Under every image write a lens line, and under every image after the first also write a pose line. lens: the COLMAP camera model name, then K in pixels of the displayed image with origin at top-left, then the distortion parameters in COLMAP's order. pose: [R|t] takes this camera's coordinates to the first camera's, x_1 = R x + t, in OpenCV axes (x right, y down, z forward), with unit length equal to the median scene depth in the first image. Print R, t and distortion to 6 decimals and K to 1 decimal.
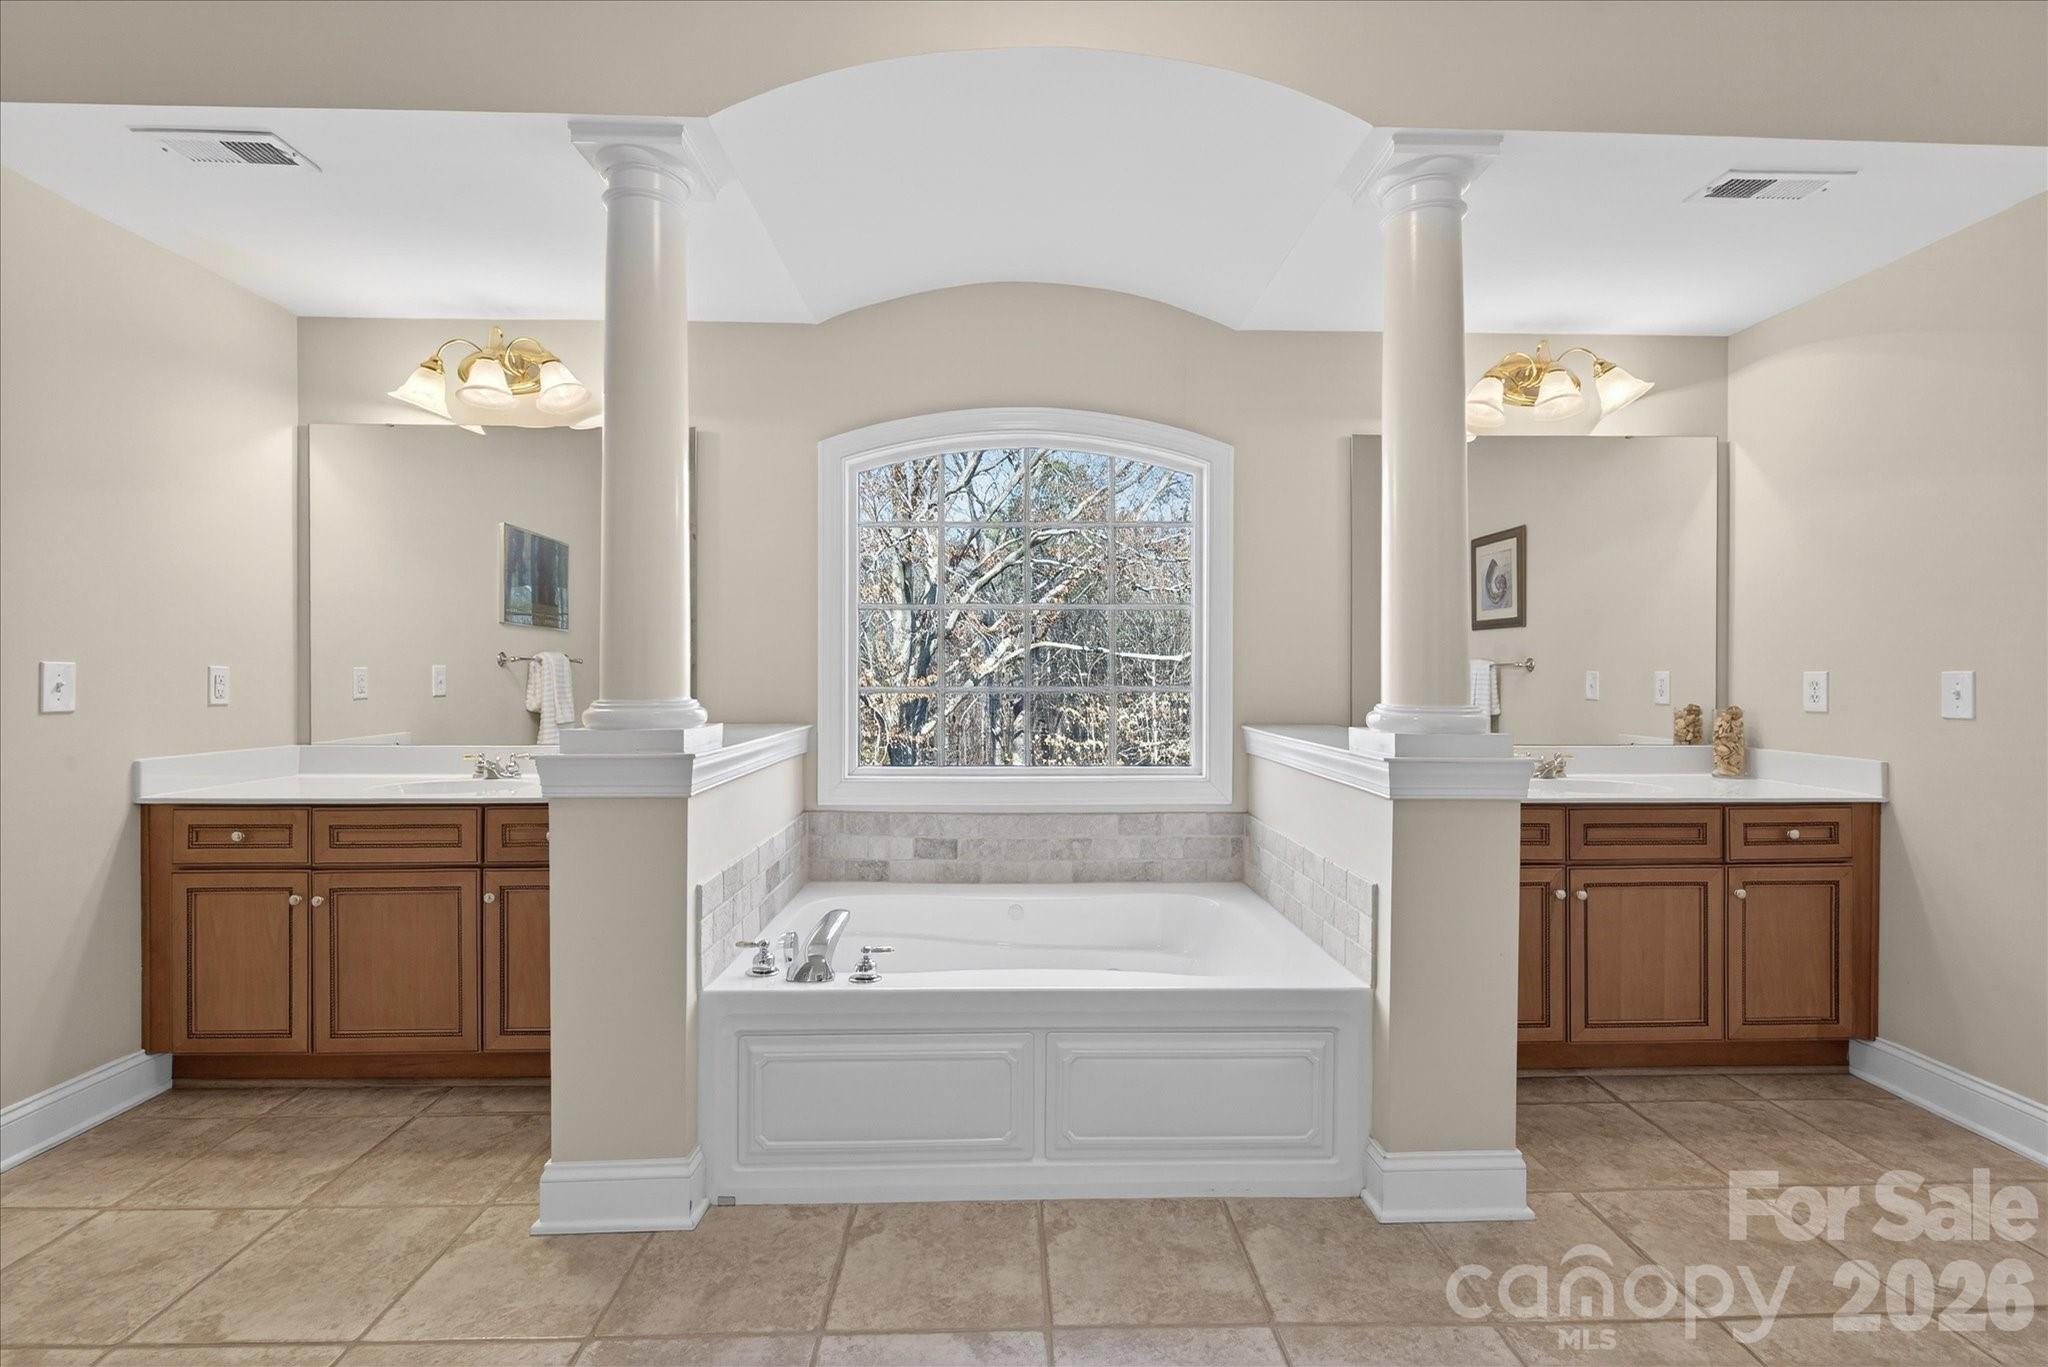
lens RADIAL K [[889.1, 0, 1028.0], [0, 889.1, 682.9], [0, 0, 1]] dist [0.000277, -0.000236]
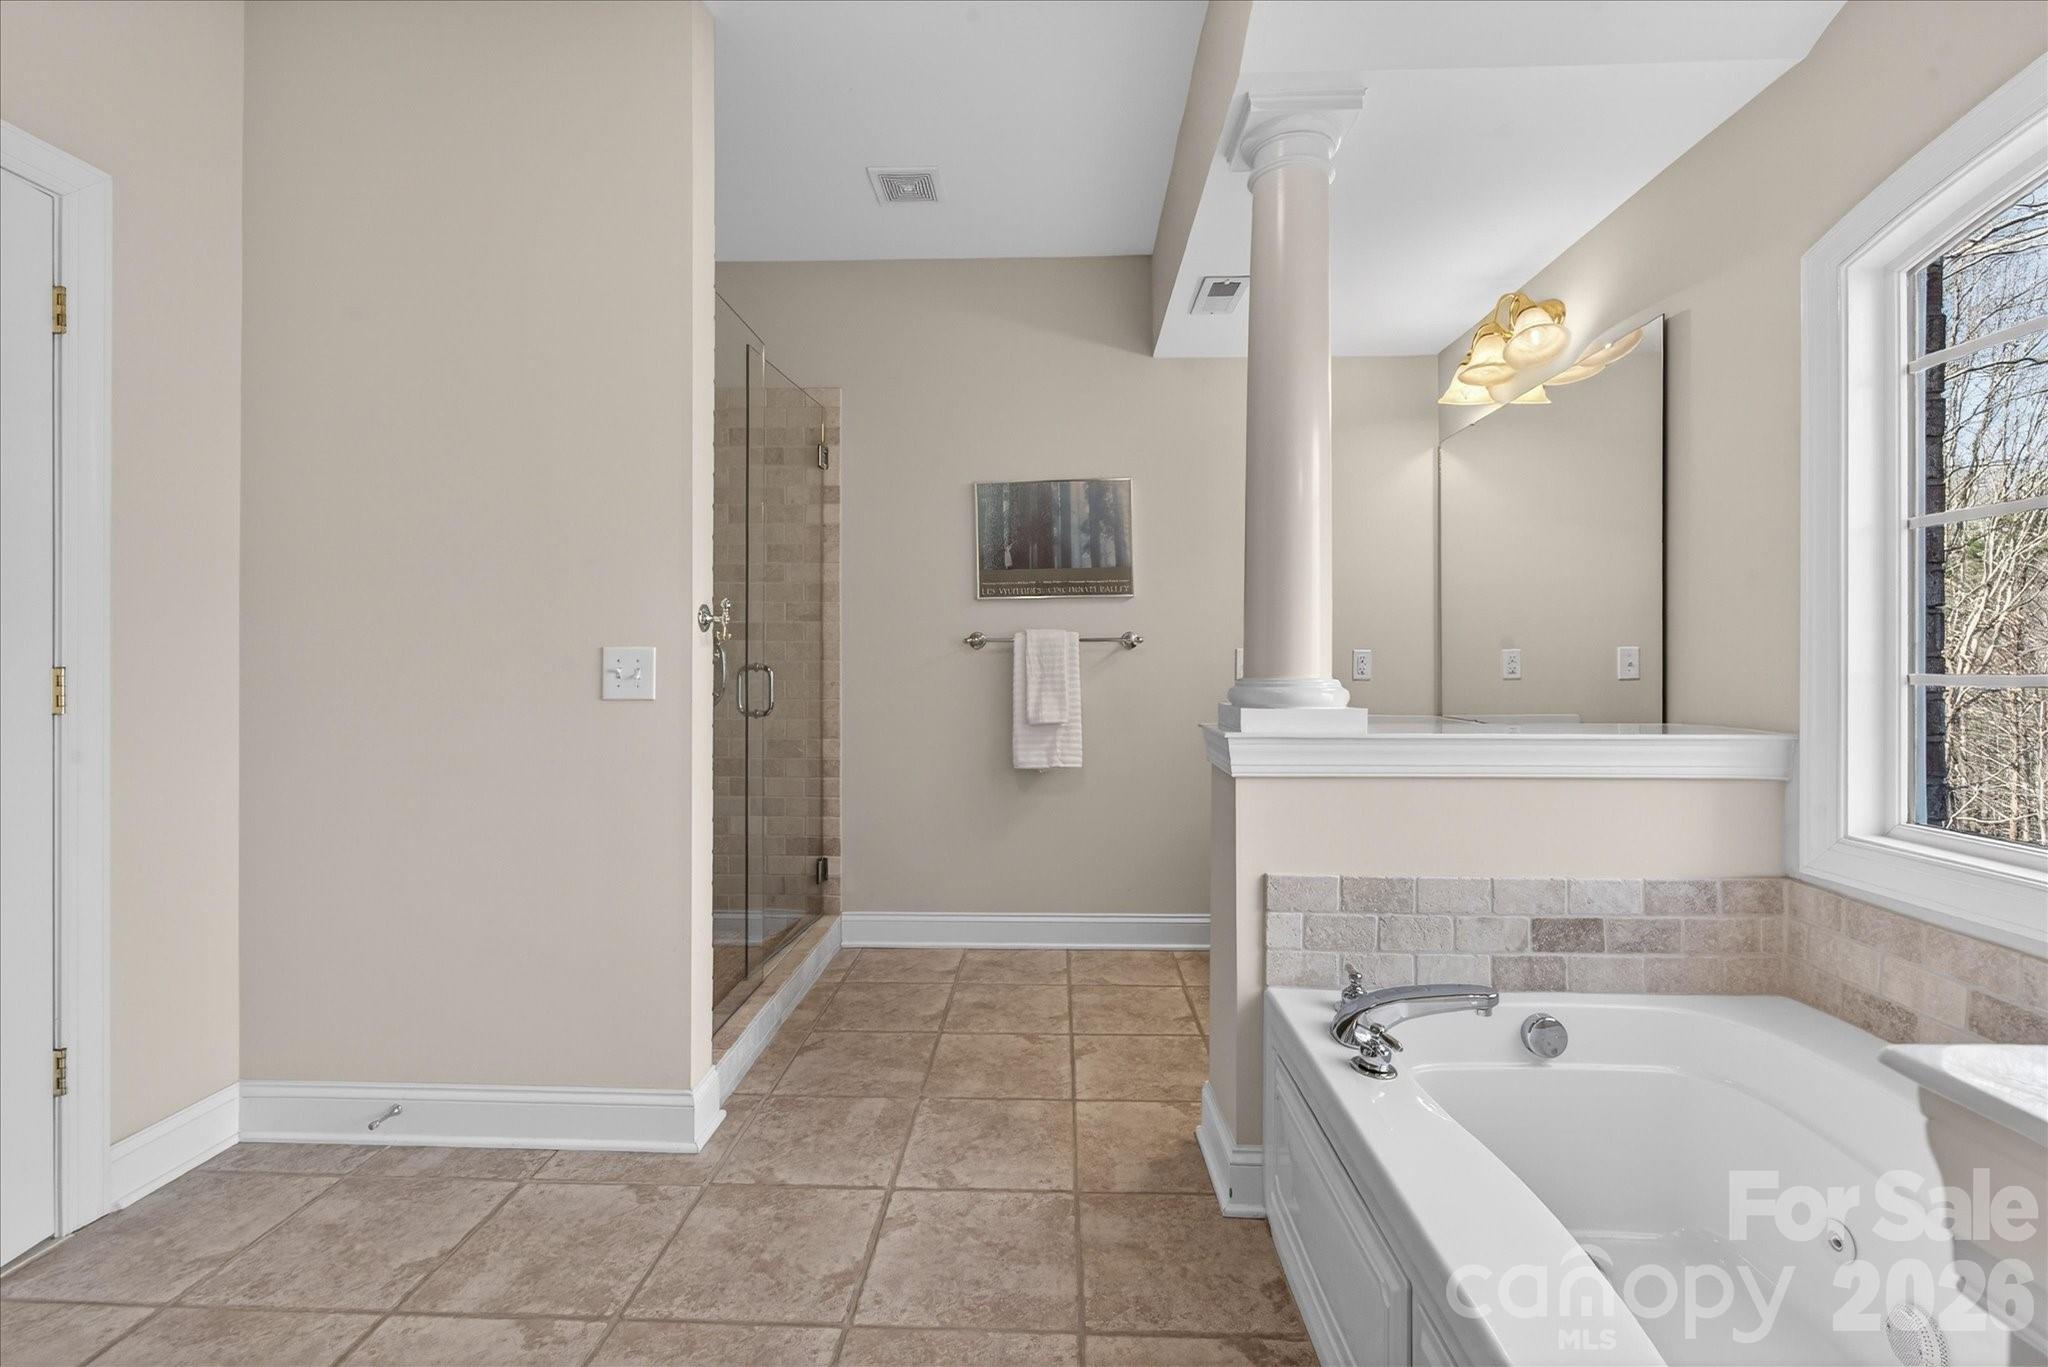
lens RADIAL K [[889.1, 0, 1026.1], [0, 889.1, 663.5], [0, 0, 1]] dist [0.000277, -0.000236]
pose [[-0.065422, 0.000762, -0.997857, 0.621721], [-0.009052, 0.999958, 0.001357, 0.004916], [0.997817, 0.009122, -0.065412, 0.847418]]
